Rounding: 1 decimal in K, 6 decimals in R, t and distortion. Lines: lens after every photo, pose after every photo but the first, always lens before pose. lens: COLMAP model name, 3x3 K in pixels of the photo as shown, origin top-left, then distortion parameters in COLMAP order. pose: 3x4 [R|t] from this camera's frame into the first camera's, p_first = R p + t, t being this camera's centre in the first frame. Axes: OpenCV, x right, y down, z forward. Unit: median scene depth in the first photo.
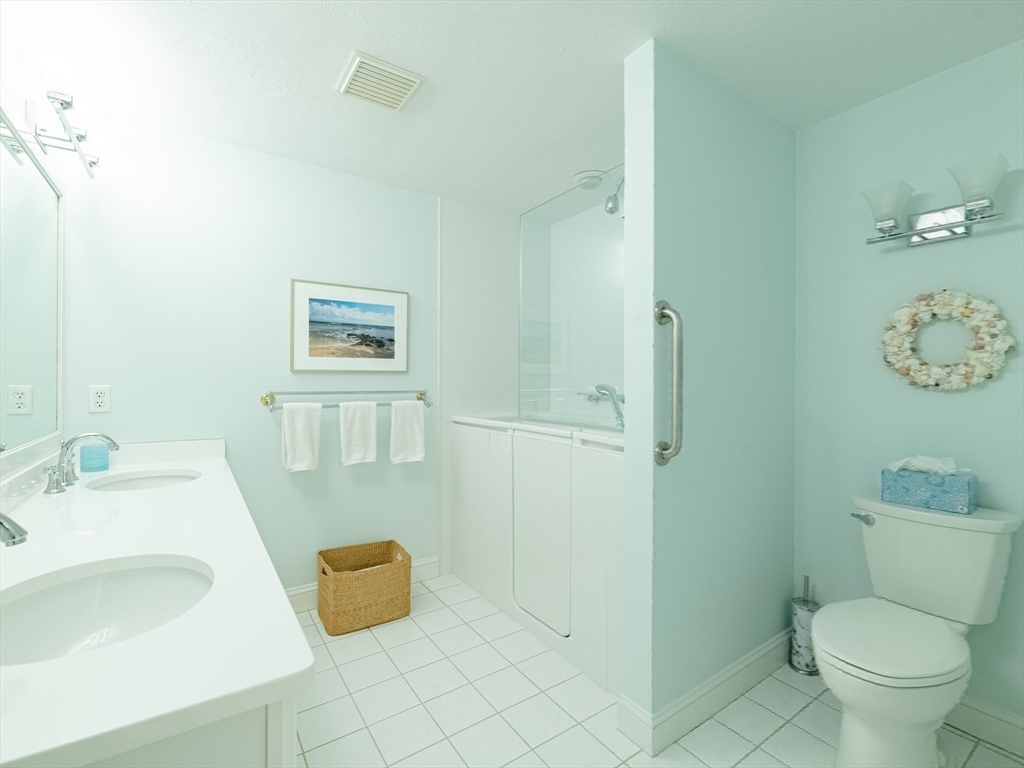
lens RADIAL K [[464.9, 0, 511.5], [0, 464.9, 382.4], [0, 0, 1]] dist [0.000912, -0.001508]
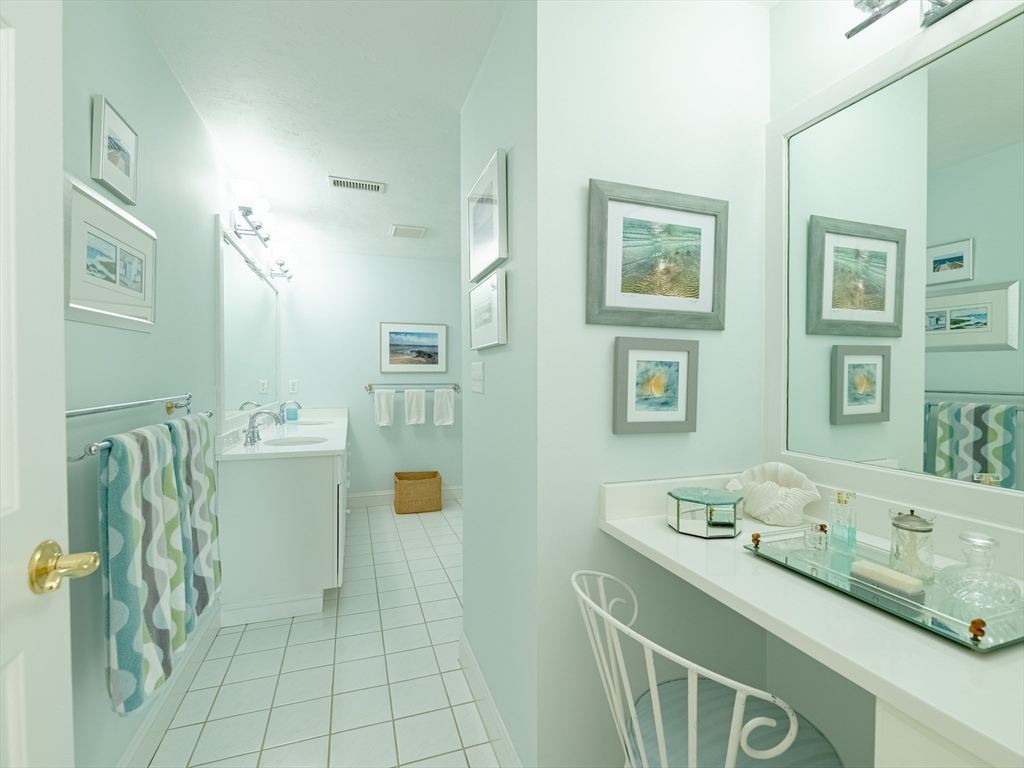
lens RADIAL K [[464.9, 0, 512.5], [0, 464.9, 383.3], [0, 0, 1]] dist [0.000912, -0.001508]
pose [[0.961605, -0.002047, -0.274428, 0.507010], [0.004503, 0.999955, 0.008322, 0.005131], [0.274399, -0.009238, 0.961572, -0.591427]]
